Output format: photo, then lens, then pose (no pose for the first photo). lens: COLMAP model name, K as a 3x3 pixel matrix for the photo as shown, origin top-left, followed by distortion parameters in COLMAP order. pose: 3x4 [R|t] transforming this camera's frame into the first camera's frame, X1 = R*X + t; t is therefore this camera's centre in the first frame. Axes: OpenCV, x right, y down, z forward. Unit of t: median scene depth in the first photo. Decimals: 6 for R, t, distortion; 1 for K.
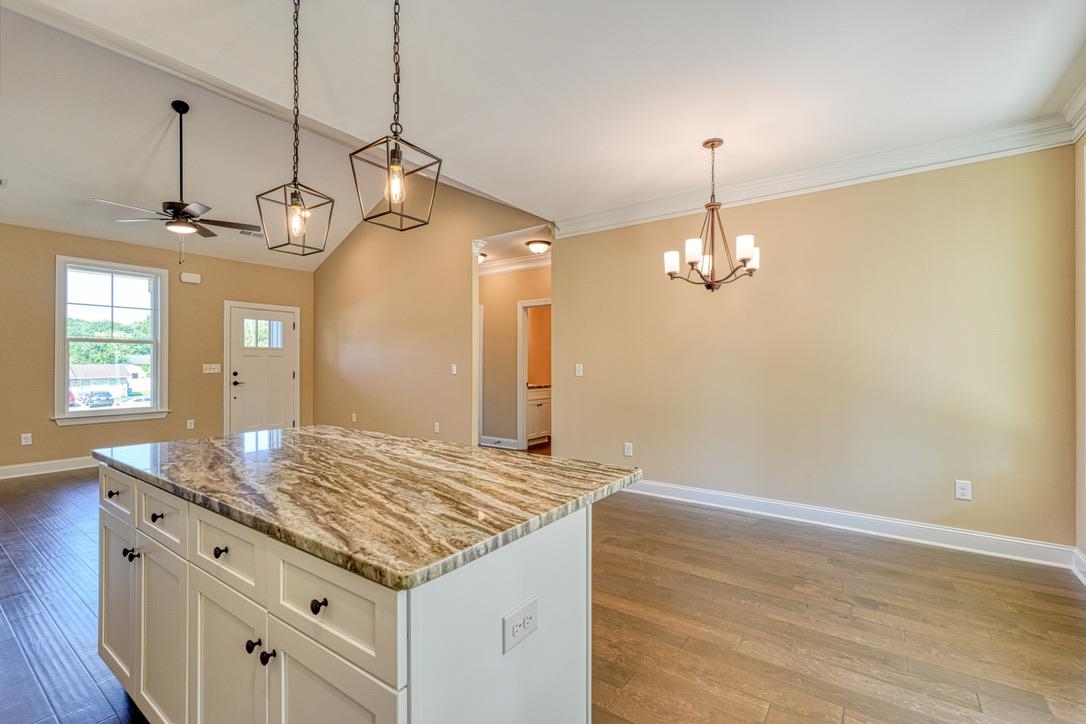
lens RADIAL K [[474.4, 0, 540.5], [0, 474.4, 360.9], [0, 0, 1]] dist [-0.003457, 0.001590]
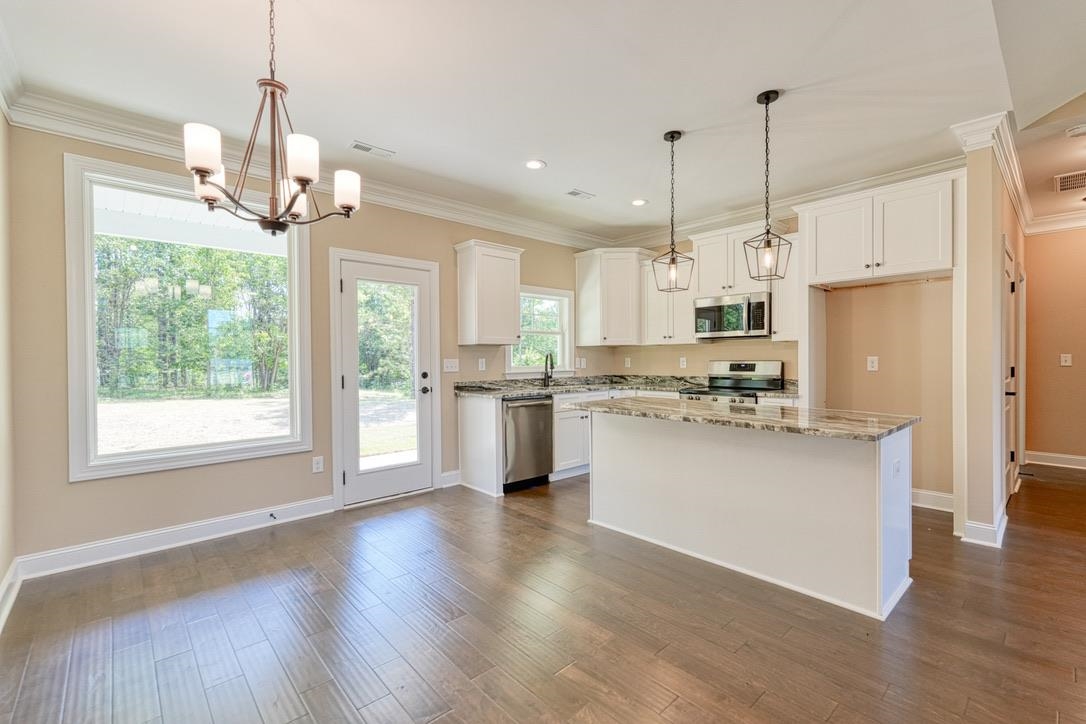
lens RADIAL K [[474.4, 0, 540.4], [0, 474.4, 358.8], [0, 0, 1]] dist [-0.003457, 0.001590]
pose [[-0.975818, 0.007003, 0.218471, -0.096881], [0.006619, 0.999975, -0.002486, 0.007334], [-0.218483, -0.000980, -0.975840, 1.550340]]
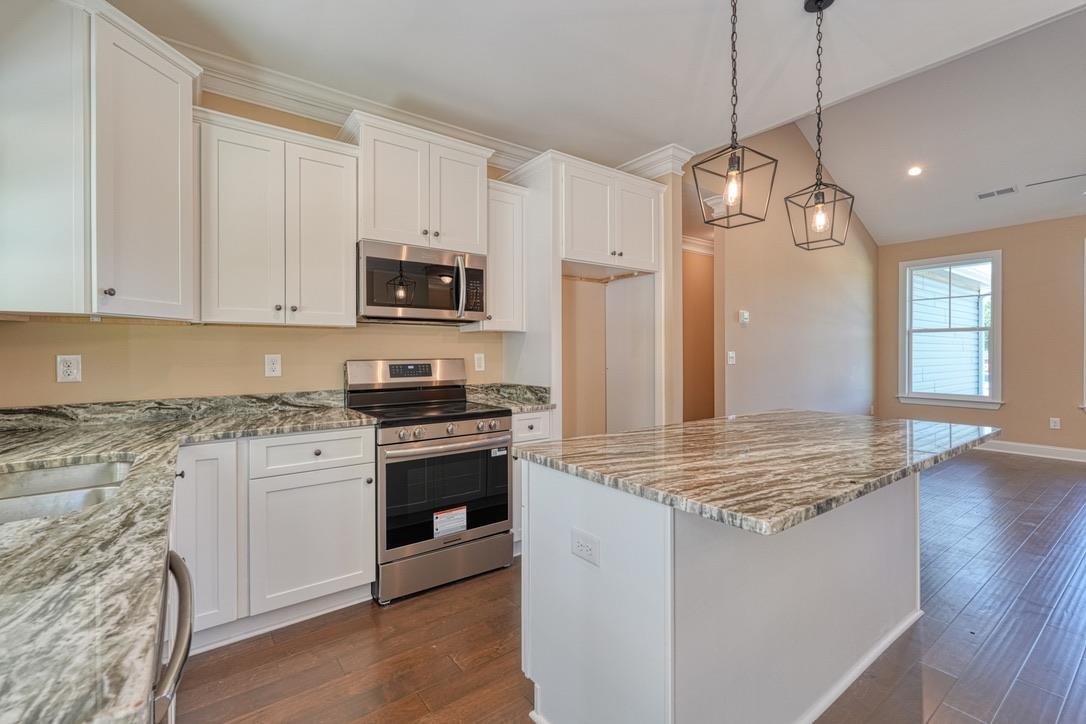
lens RADIAL K [[474.4, 0, 537.0], [0, 474.4, 351.9], [0, 0, 1]] dist [-0.003457, 0.001590]
pose [[-0.310829, 0.002291, -0.950463, 0.419883], [0.008747, 0.999962, -0.000450, 0.002047], [0.950426, -0.008454, -0.310837, 0.426203]]
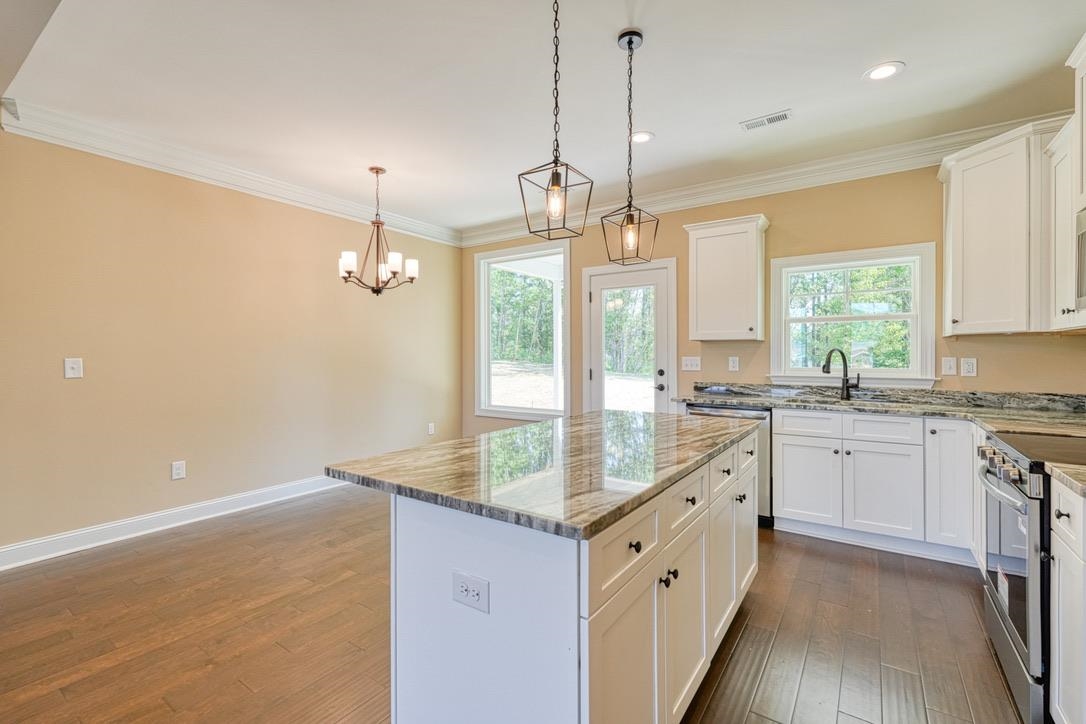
lens RADIAL K [[474.4, 0, 546.7], [0, 474.4, 361.5], [0, 0, 1]] dist [-0.003457, 0.001590]
pose [[-0.017387, -0.013574, 0.999757, -0.862138], [-0.004935, 0.999897, 0.013490, -0.000704], [-0.999837, -0.004699, -0.017453, 0.622978]]
